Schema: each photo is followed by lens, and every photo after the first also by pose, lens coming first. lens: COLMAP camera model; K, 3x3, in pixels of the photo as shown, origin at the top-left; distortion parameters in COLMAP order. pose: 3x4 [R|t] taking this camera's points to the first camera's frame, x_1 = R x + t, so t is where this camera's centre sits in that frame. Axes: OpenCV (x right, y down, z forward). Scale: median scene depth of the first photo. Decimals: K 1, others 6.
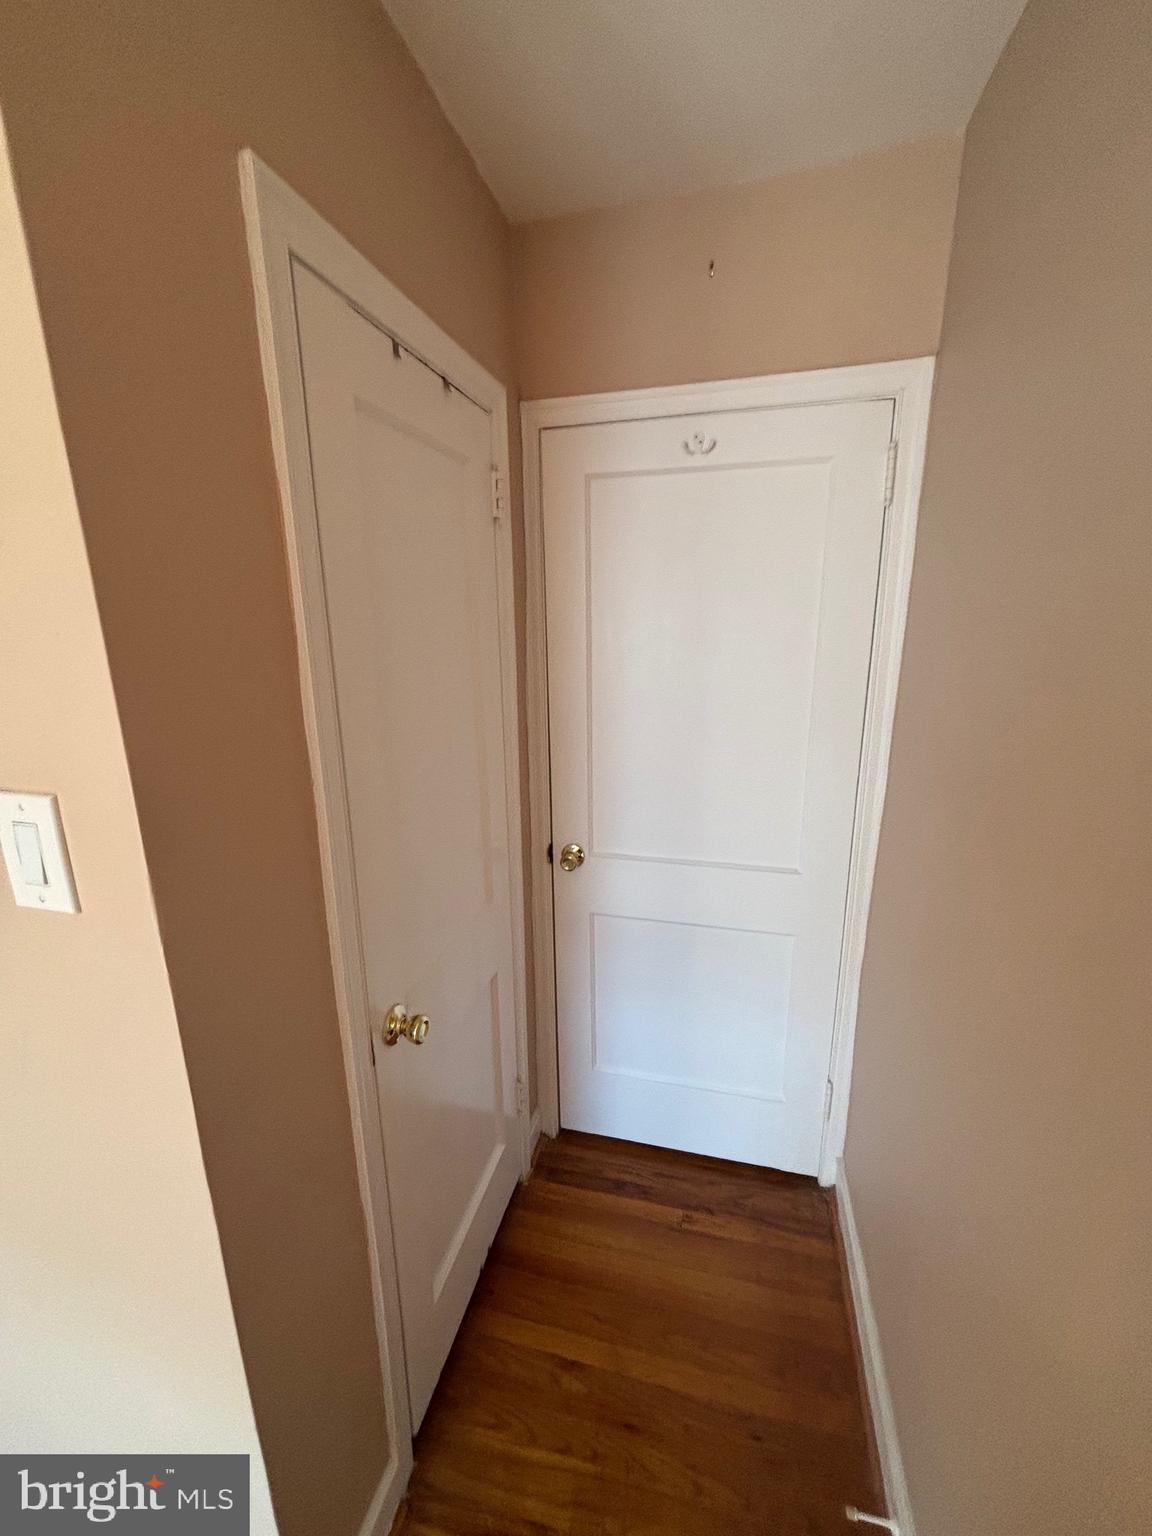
lens RADIAL K [[620.2, 0, 574.4], [0, 620.2, 769.0], [0, 0, 1]] dist [-0.001040, -0.000247]
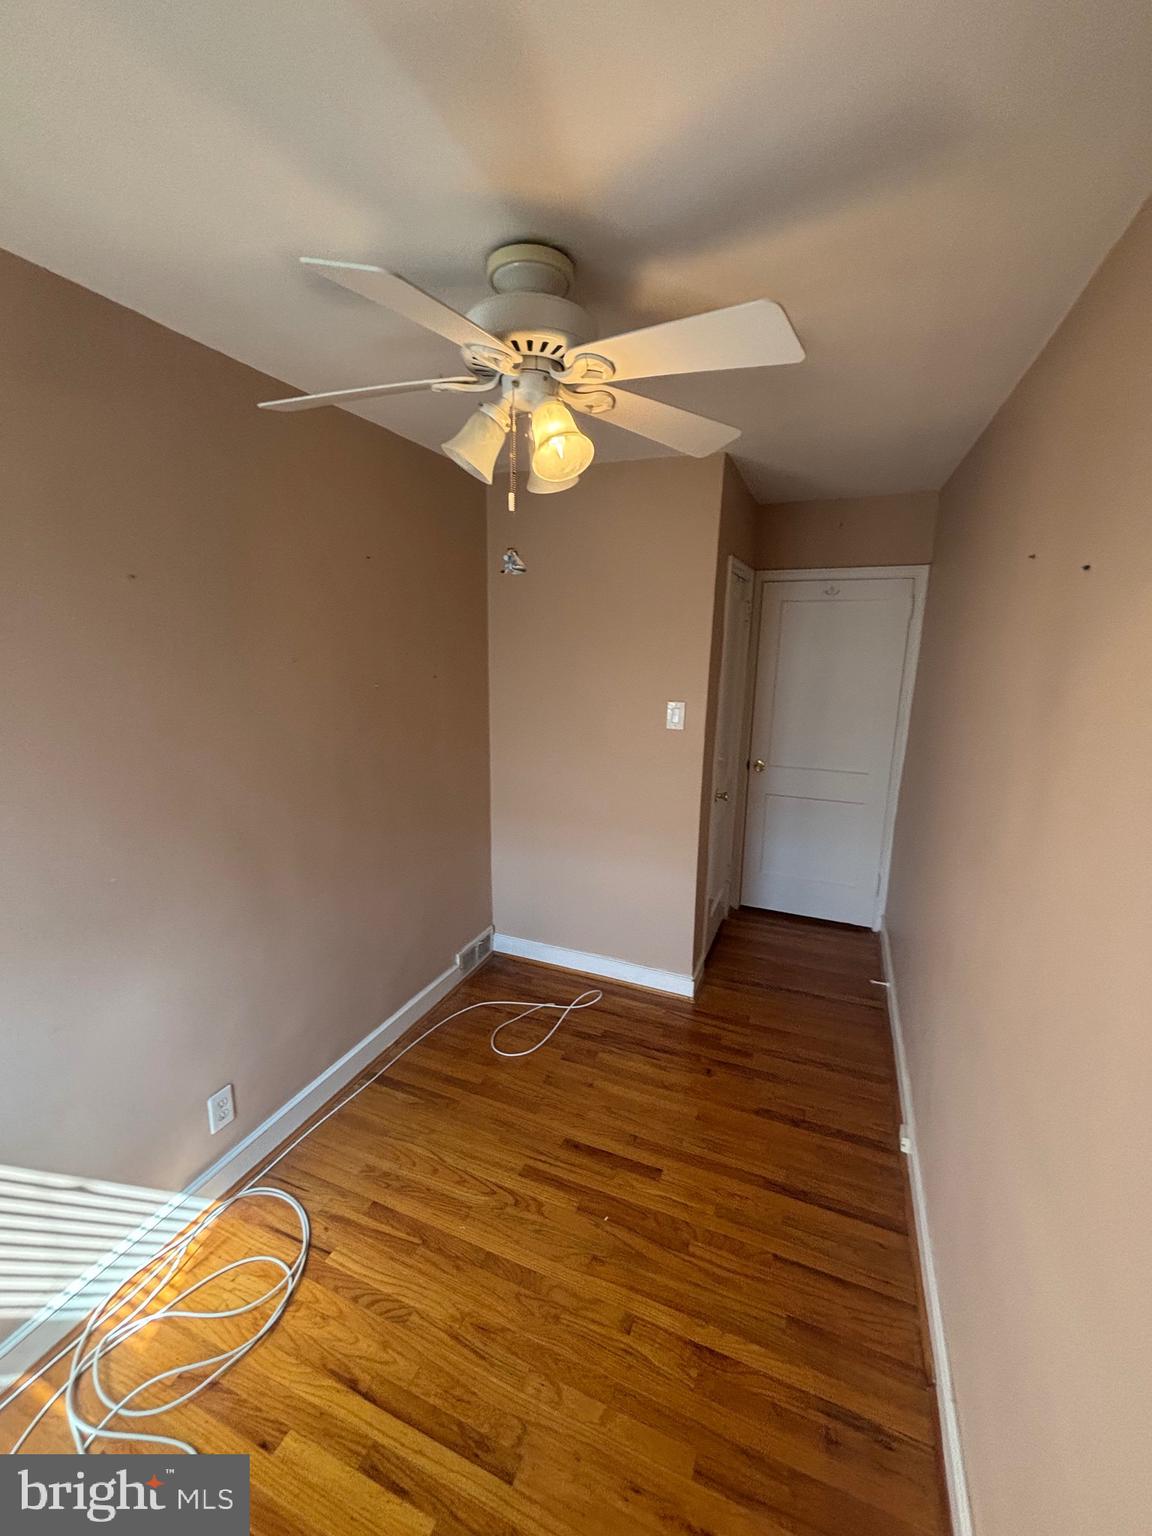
lens RADIAL K [[620.2, 0, 568.9], [0, 620.2, 765.9], [0, 0, 1]] dist [-0.001040, -0.000247]
pose [[0.987503, 0.054278, -0.147959, -0.347260], [-0.058514, 0.997988, -0.024429, 0.237200], [0.146335, 0.032781, 0.988692, -1.275169]]
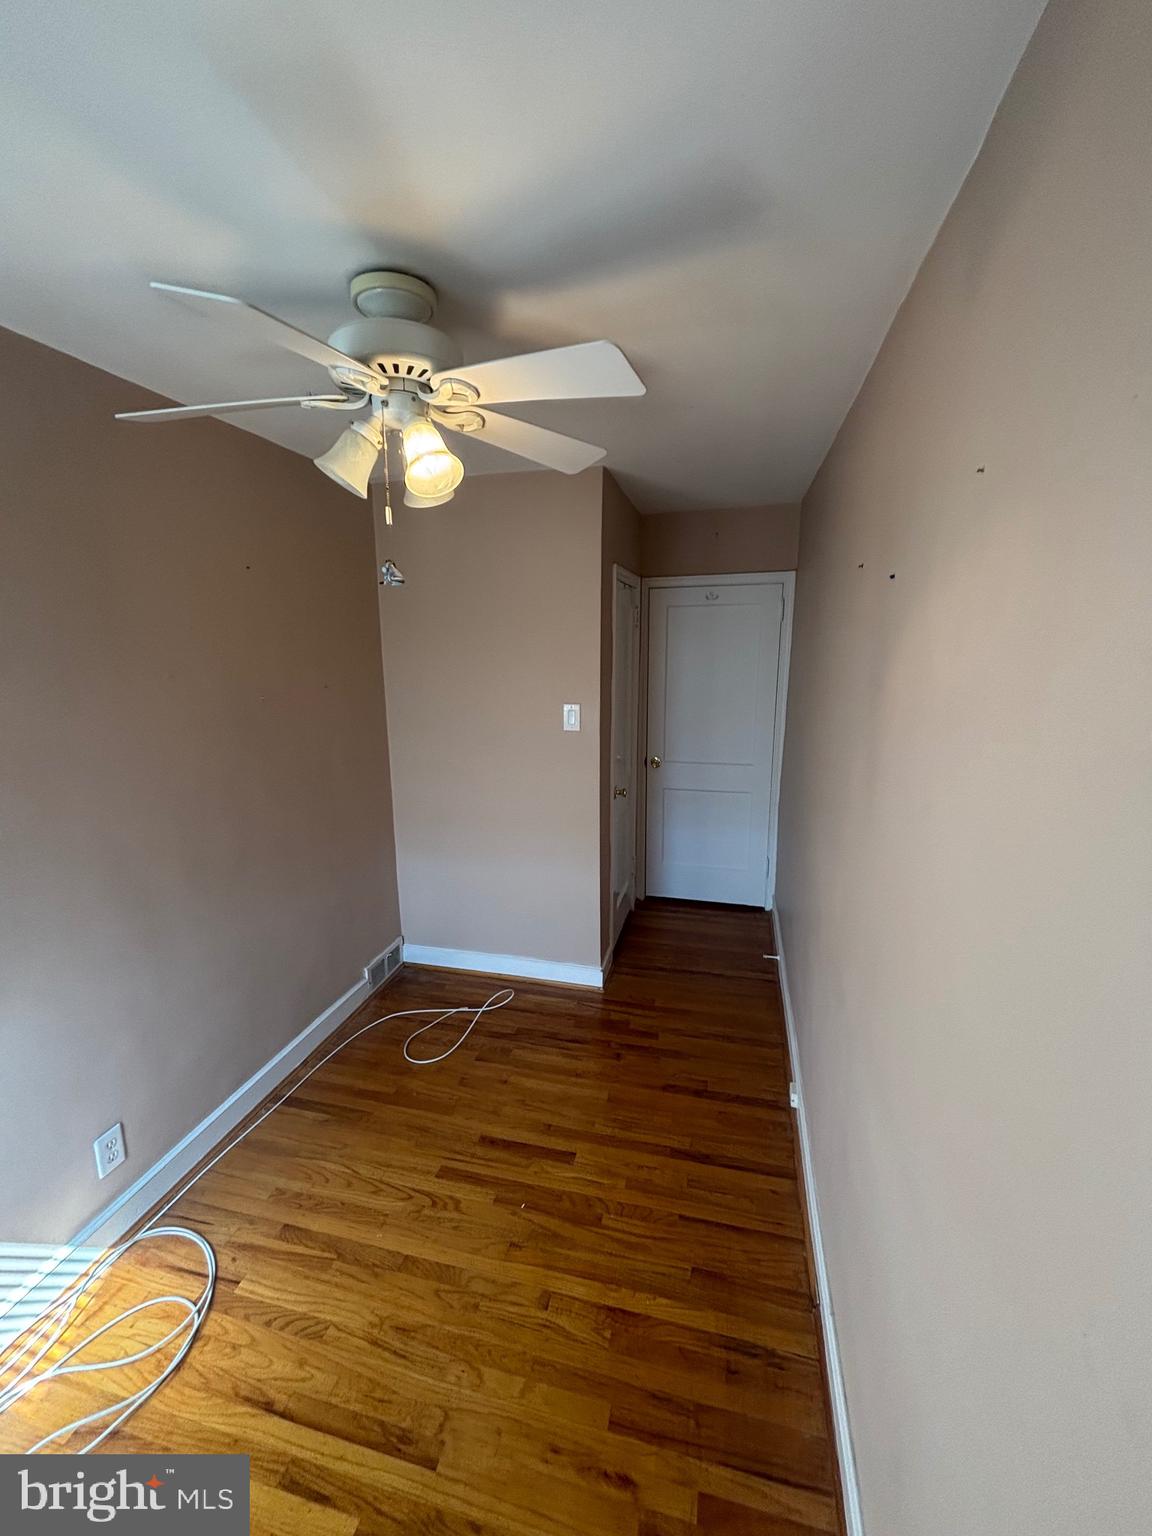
lens RADIAL K [[620.2, 0, 568.9], [0, 620.2, 766.0], [0, 0, 1]] dist [-0.001040, -0.000247]
pose [[0.999966, 0.003651, -0.007451, -0.312271], [-0.003925, 0.999306, -0.037034, 0.244106], [0.007310, 0.037062, 0.999286, -1.314185]]
